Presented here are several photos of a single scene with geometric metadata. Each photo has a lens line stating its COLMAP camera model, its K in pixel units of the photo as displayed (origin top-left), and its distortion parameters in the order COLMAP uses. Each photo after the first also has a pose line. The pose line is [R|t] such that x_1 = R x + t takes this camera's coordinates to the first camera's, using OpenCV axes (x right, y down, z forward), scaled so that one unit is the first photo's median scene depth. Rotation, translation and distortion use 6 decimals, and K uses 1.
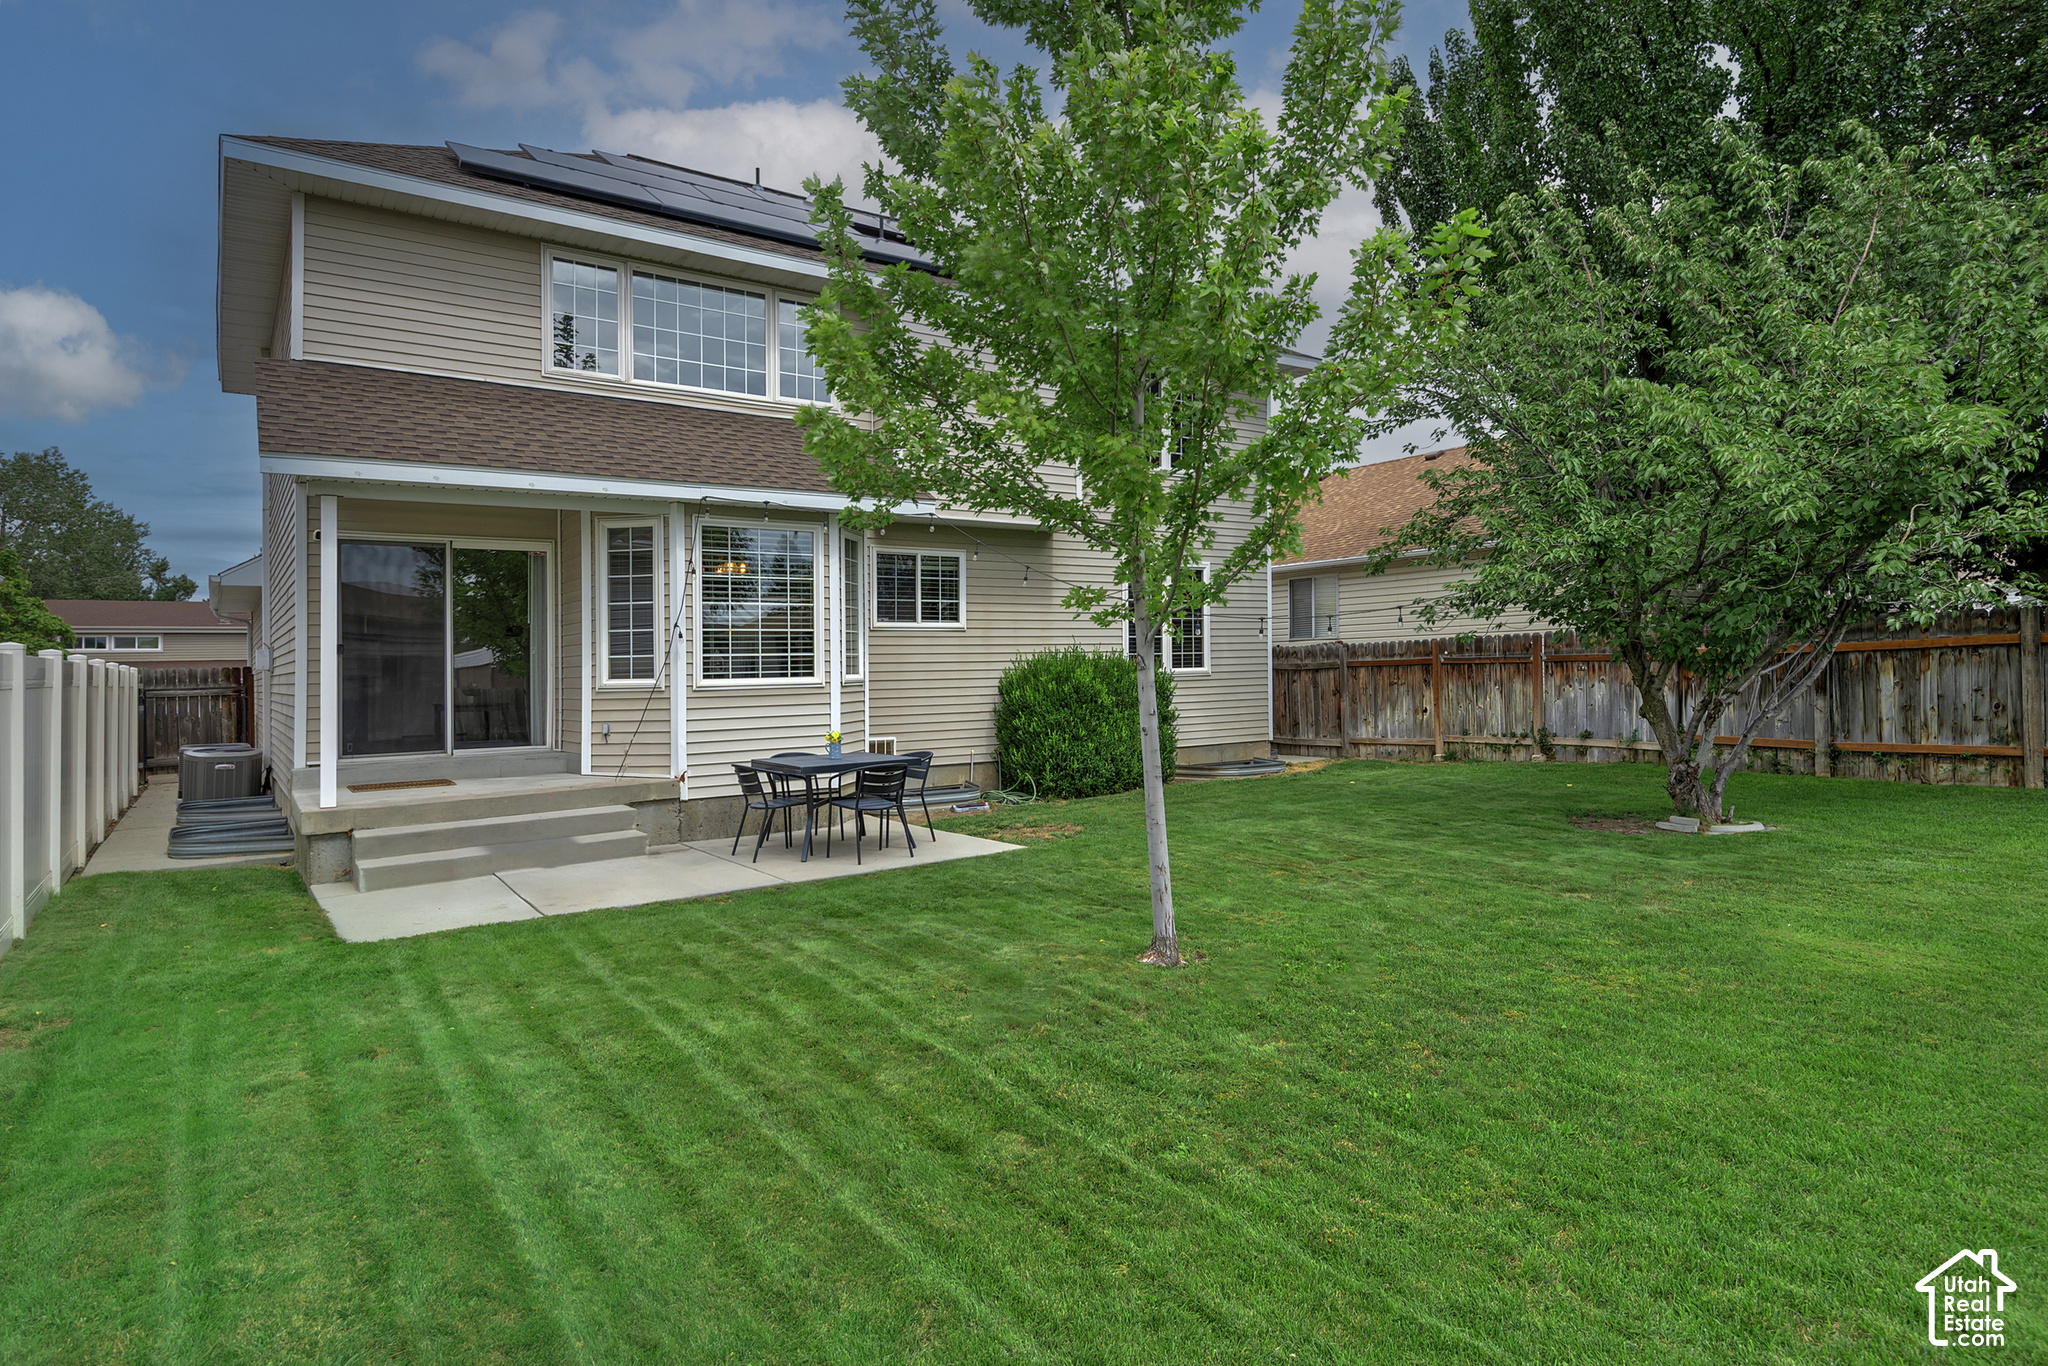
lens RADIAL K [[1174.7, 0, 989.8], [0, 1174.7, 642.0], [0, 0, 1]] dist [0.027575, -0.005796]
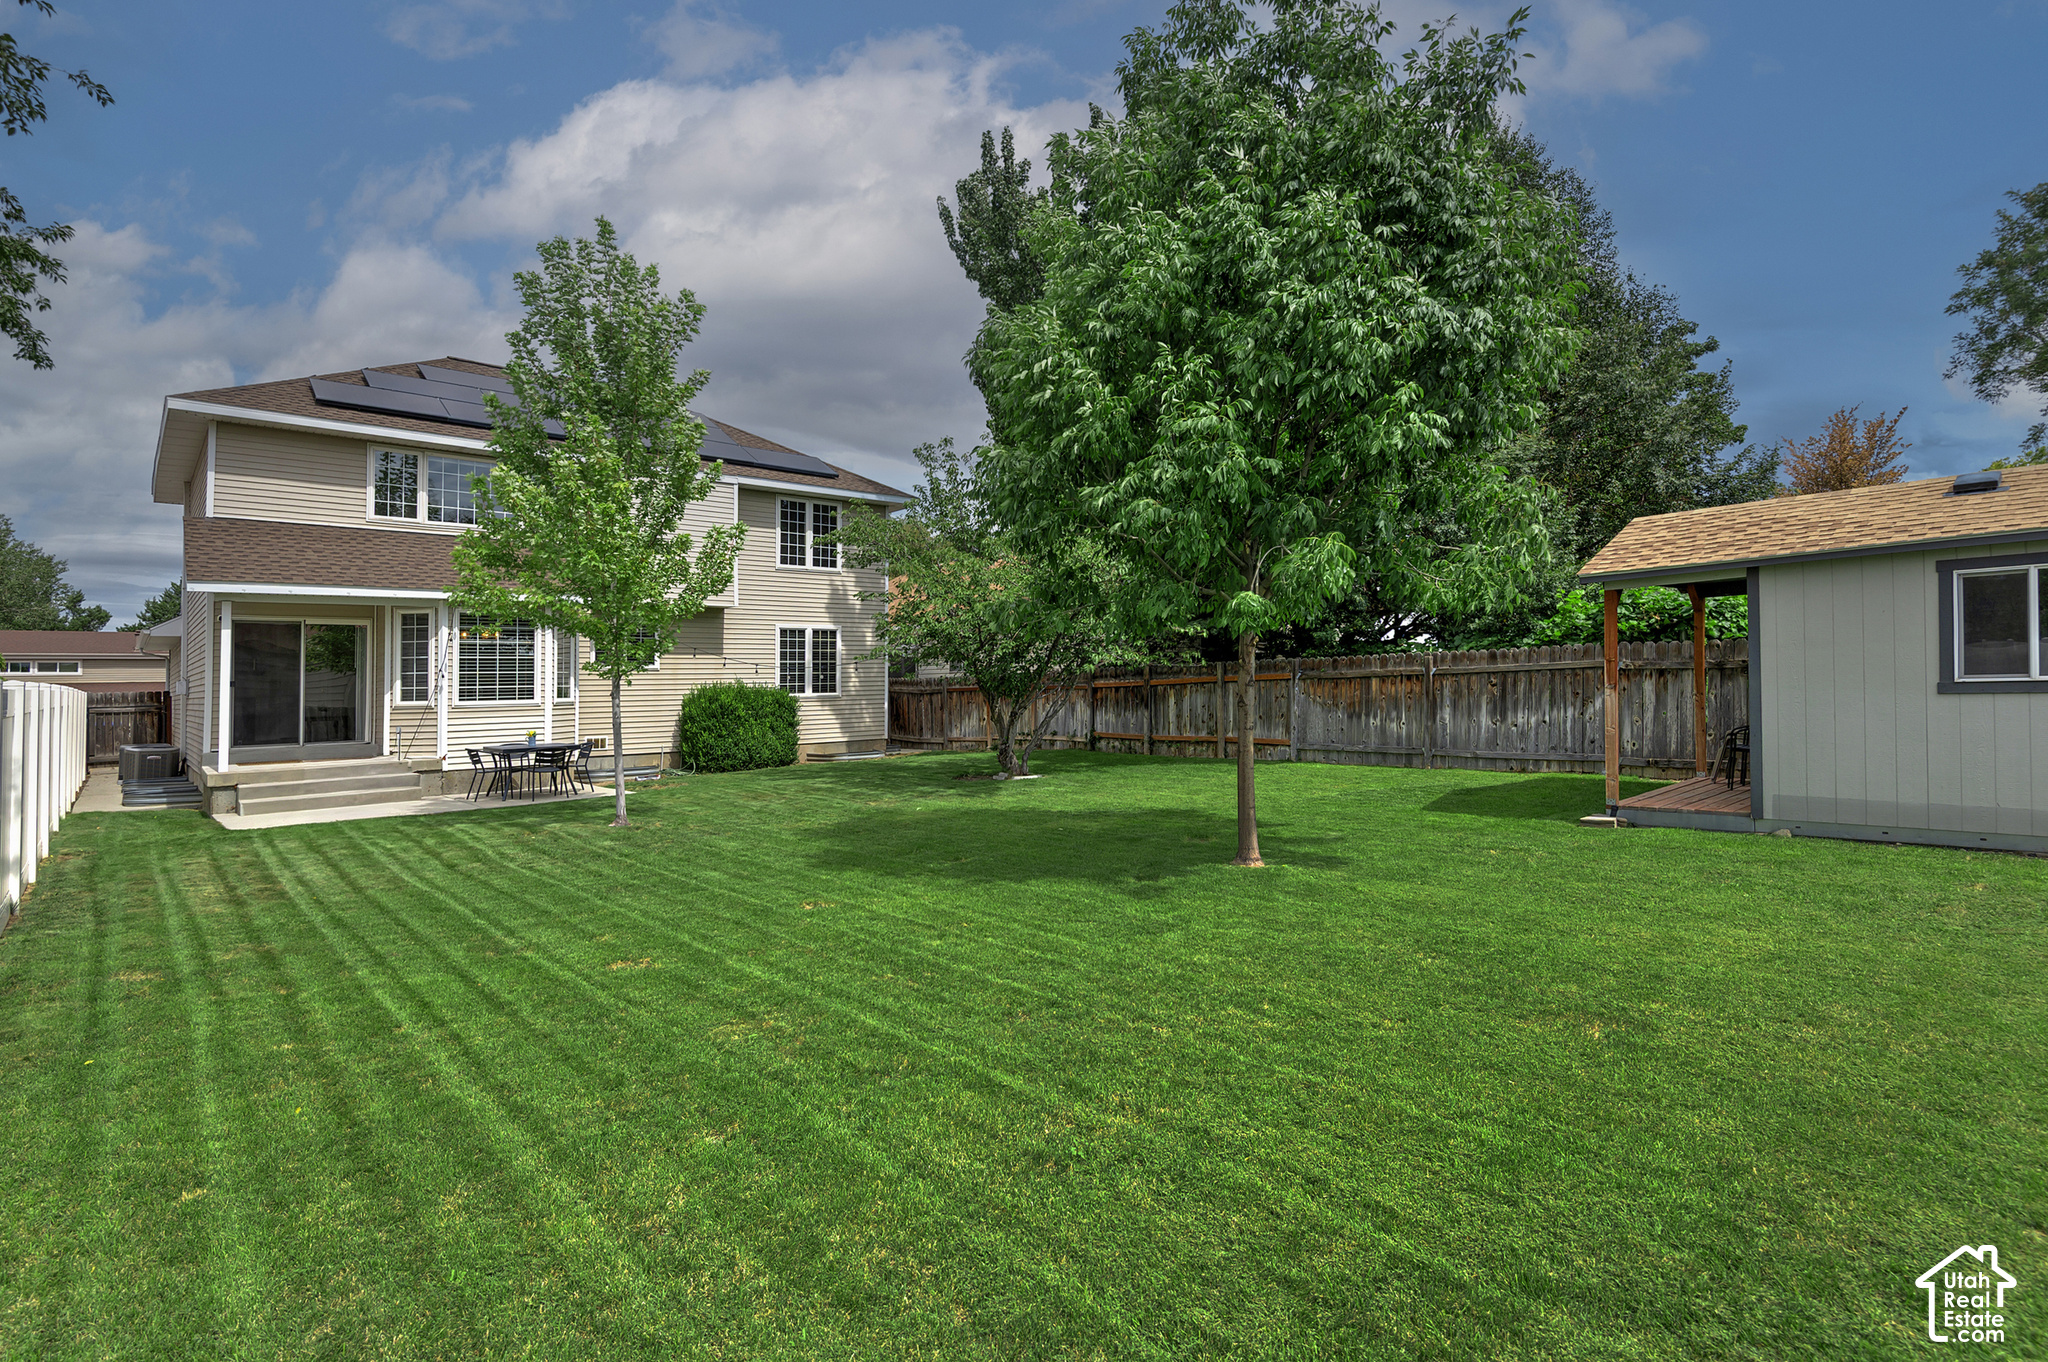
lens RADIAL K [[998.2, 0, 987.4], [0, 998.2, 648.9], [0, 0, 1]] dist [0.018019, -0.014152]
pose [[0.991079, 0.007085, 0.133084, 0.286494], [-0.004784, 0.999834, -0.017606, -0.019970], [-0.133187, 0.016812, 0.990948, -0.494046]]
